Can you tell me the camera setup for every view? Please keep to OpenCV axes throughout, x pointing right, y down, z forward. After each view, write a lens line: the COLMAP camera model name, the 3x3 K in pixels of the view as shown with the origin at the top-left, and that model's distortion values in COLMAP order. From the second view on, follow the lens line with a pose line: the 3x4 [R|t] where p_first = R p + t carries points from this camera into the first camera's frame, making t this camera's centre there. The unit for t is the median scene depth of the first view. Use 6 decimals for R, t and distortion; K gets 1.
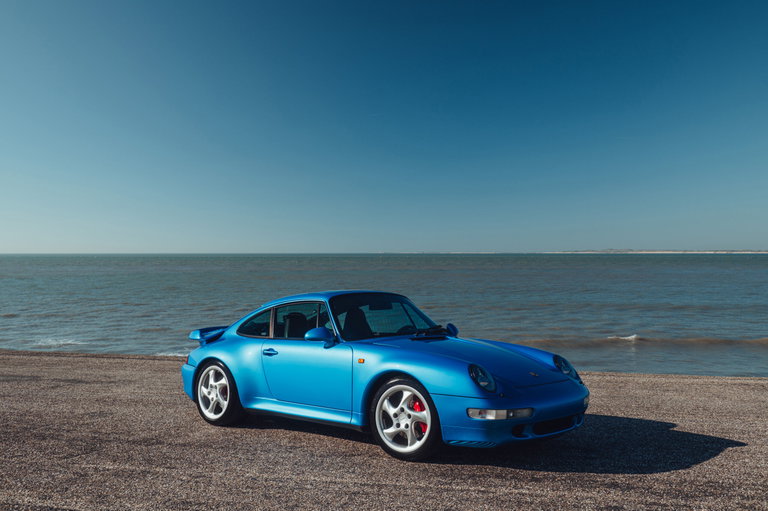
lens RADIAL K [[777.9, 0, 387.8], [0, 777.9, 257.4], [0, 0, 1]] dist [0.003585, 0.000000]
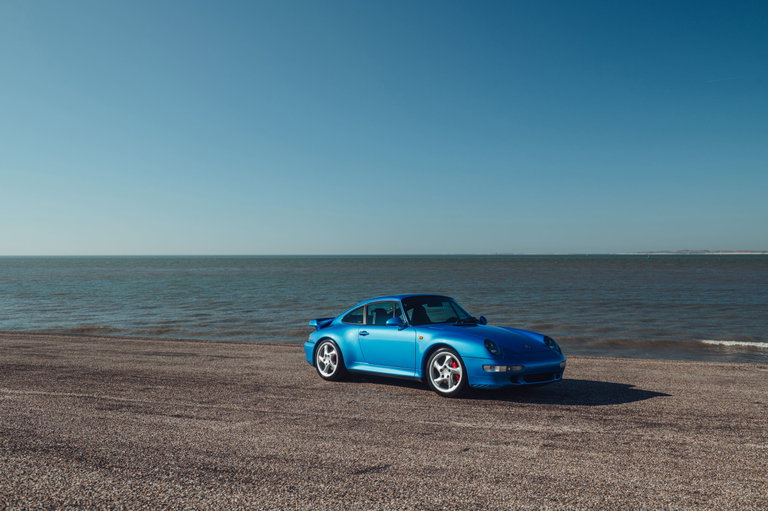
lens RADIAL K [[777.9, 0, 382.0], [0, 777.9, 256.1], [0, 0, 1]] dist [0.003585, 0.000000]
pose [[0.994481, -0.001287, -0.104905, 0.052995], [0.001119, 0.999998, -0.001659, -0.033376], [0.104907, 0.001533, 0.994481, -0.595658]]
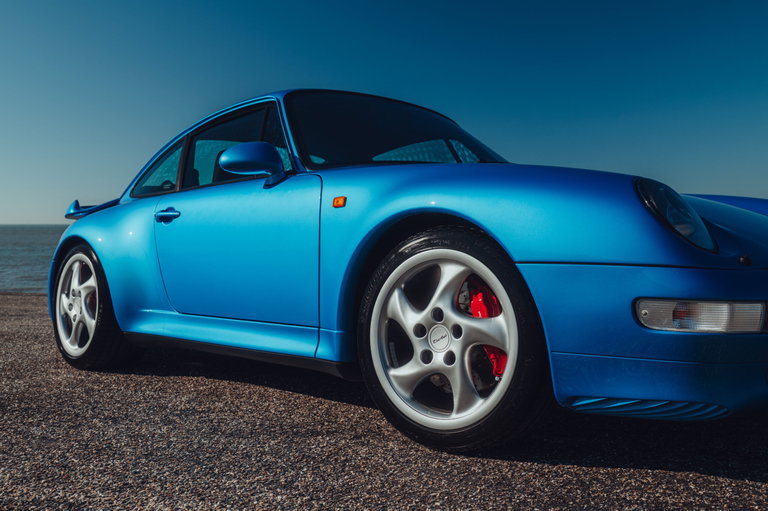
lens RADIAL K [[774.1, 0, 384.4], [0, 774.1, 254.3], [0, 0, 1]] dist [-0.009507, 0.000000]
pose [[0.997336, 0.004647, -0.072796, 0.017905], [-0.002688, 0.999632, 0.026985, 0.142780], [0.072895, -0.026718, 0.996982, 0.573622]]
